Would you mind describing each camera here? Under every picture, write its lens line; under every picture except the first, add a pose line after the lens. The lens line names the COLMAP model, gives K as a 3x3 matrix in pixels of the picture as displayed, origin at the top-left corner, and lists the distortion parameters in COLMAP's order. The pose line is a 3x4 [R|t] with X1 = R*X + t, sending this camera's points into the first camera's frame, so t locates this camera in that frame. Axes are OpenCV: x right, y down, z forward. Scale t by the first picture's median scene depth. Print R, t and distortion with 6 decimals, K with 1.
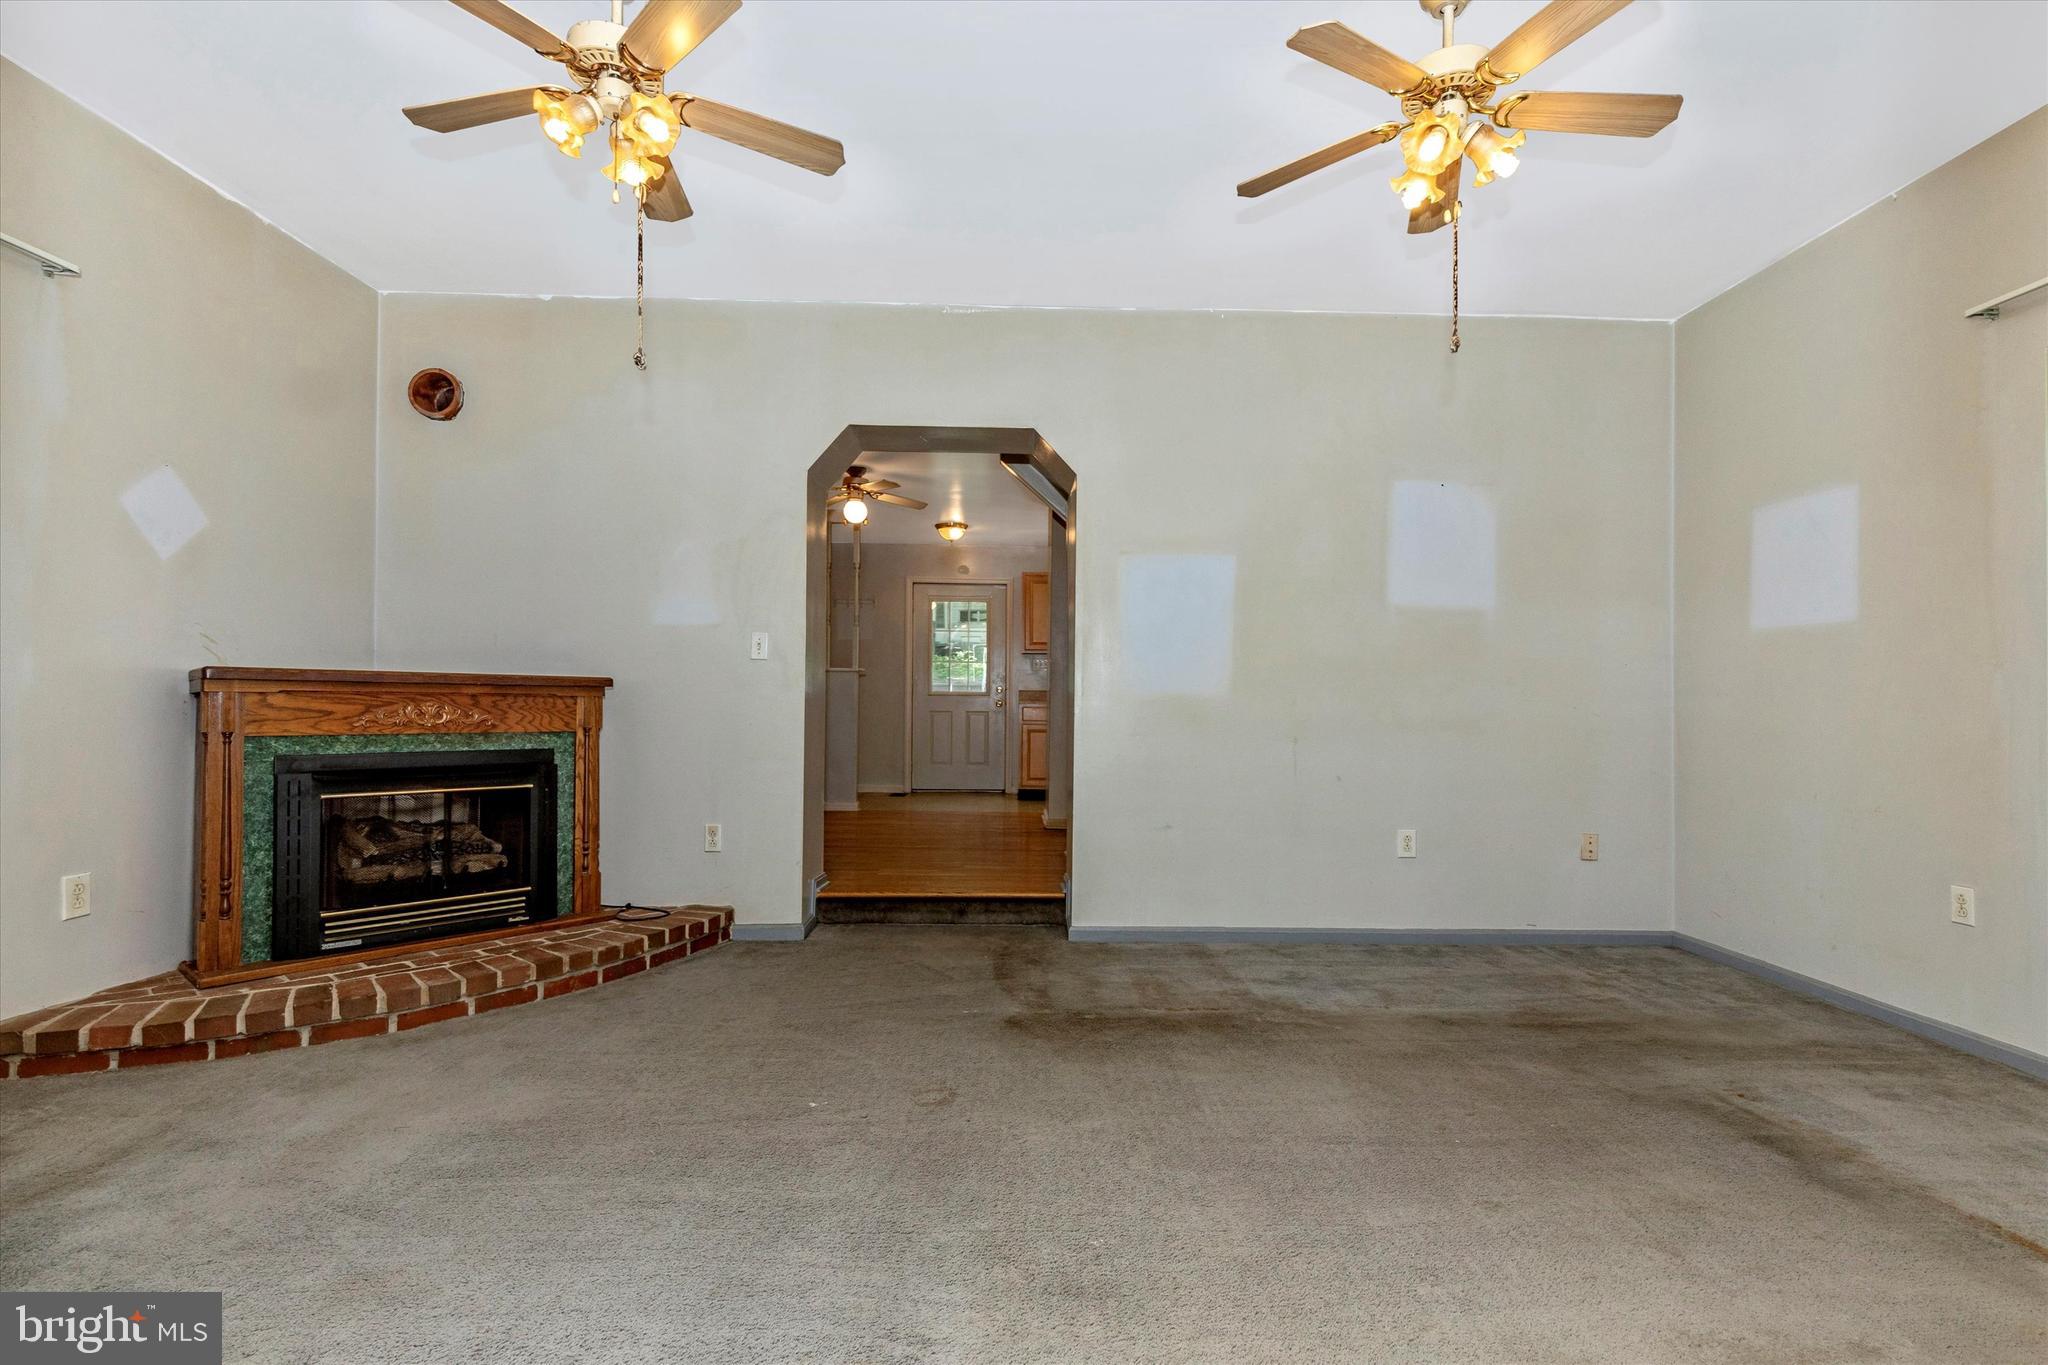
lens RADIAL K [[993.9, 0, 1037.5], [0, 993.9, 695.1], [0, 0, 1]] dist [0.008062, -0.000501]
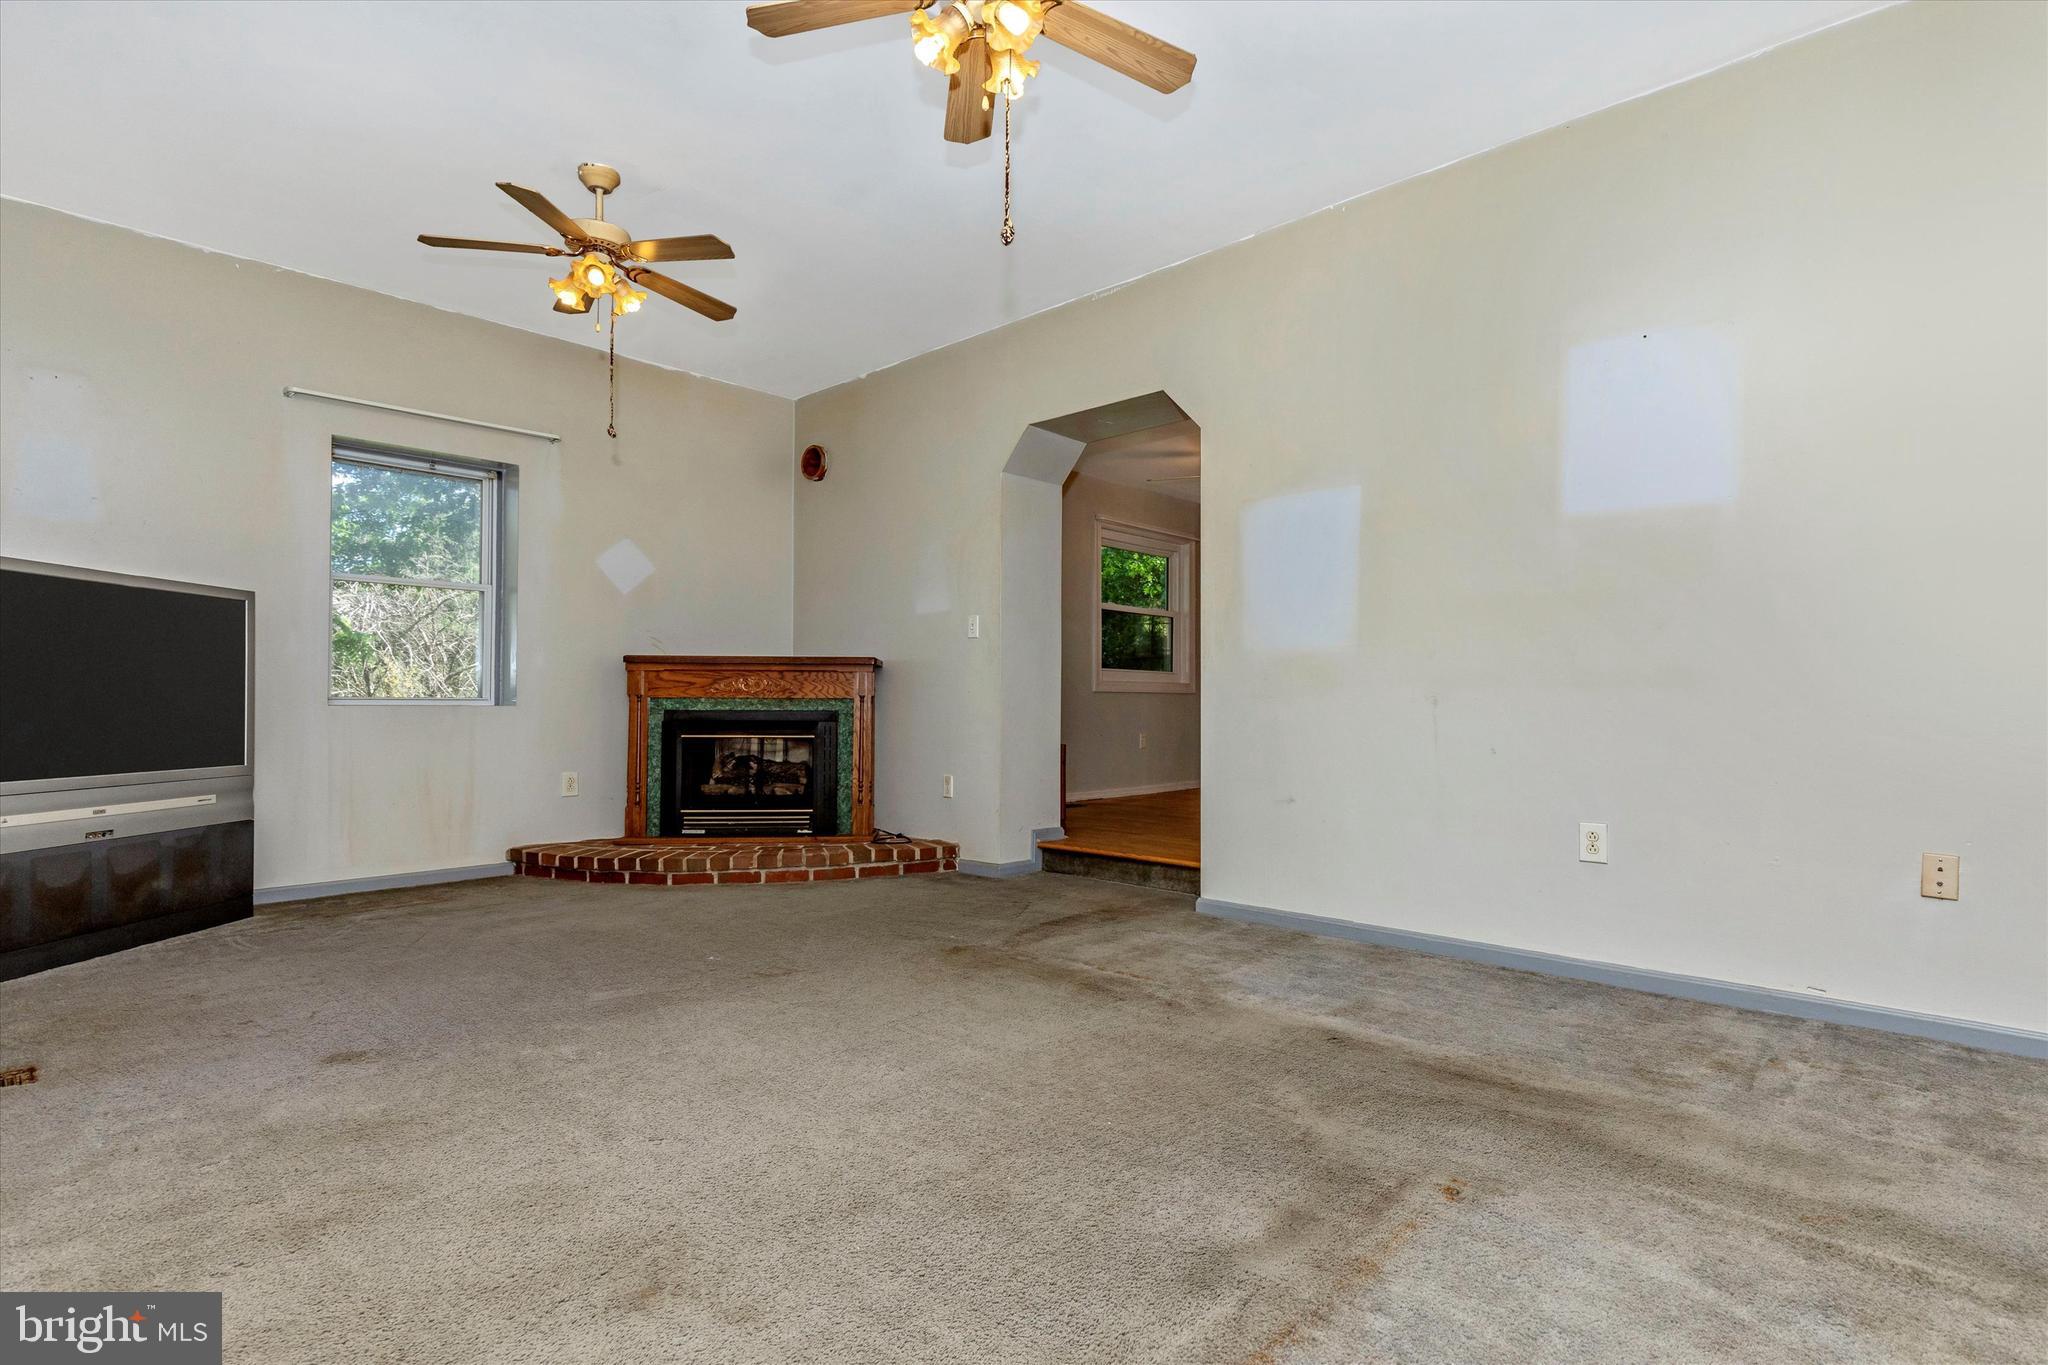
lens RADIAL K [[993.9, 0, 1037.5], [0, 993.9, 695.1], [0, 0, 1]] dist [0.008062, -0.000501]
pose [[0.717555, -0.015158, -0.696337, 0.711228], [0.011306, 0.999885, -0.010115, 0.054180], [0.696410, -0.000615, 0.717644, 0.241659]]
